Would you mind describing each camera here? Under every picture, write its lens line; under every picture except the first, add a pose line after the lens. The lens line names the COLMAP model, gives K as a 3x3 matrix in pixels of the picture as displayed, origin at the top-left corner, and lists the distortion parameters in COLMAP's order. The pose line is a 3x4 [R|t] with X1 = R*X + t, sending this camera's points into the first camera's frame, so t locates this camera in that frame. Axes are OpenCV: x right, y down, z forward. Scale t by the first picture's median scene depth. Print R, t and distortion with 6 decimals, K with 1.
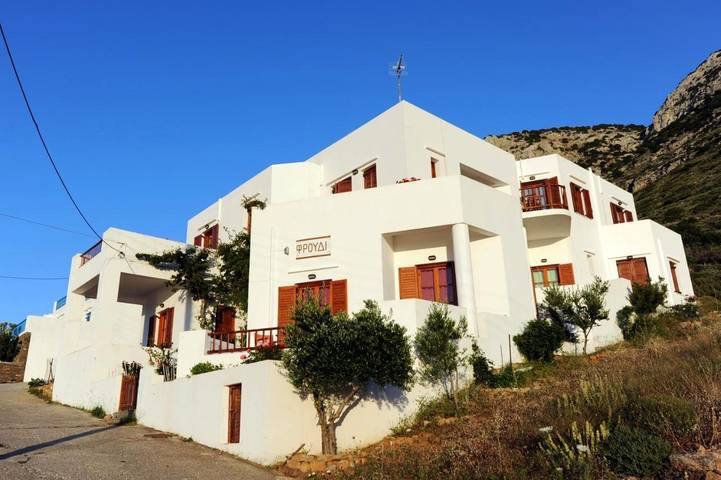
lens RADIAL K [[563.9, 0, 360.5], [0, 563.9, 240.0], [0, 0, 1]] dist [-0.012376, -0.006250]
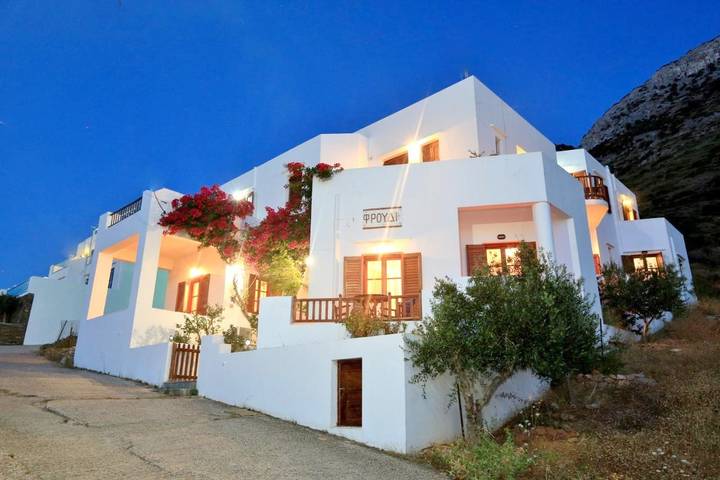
lens RADIAL K [[501.1, 0, 360.0], [0, 501.1, 240.0], [0, 0, 1]] dist [0.002746, 0.002406]
pose [[0.993747, 0.063572, 0.091787, -0.150655], [-0.065143, 0.997775, 0.014224, 0.031525], [-0.090679, -0.020114, 0.995677, 0.118284]]
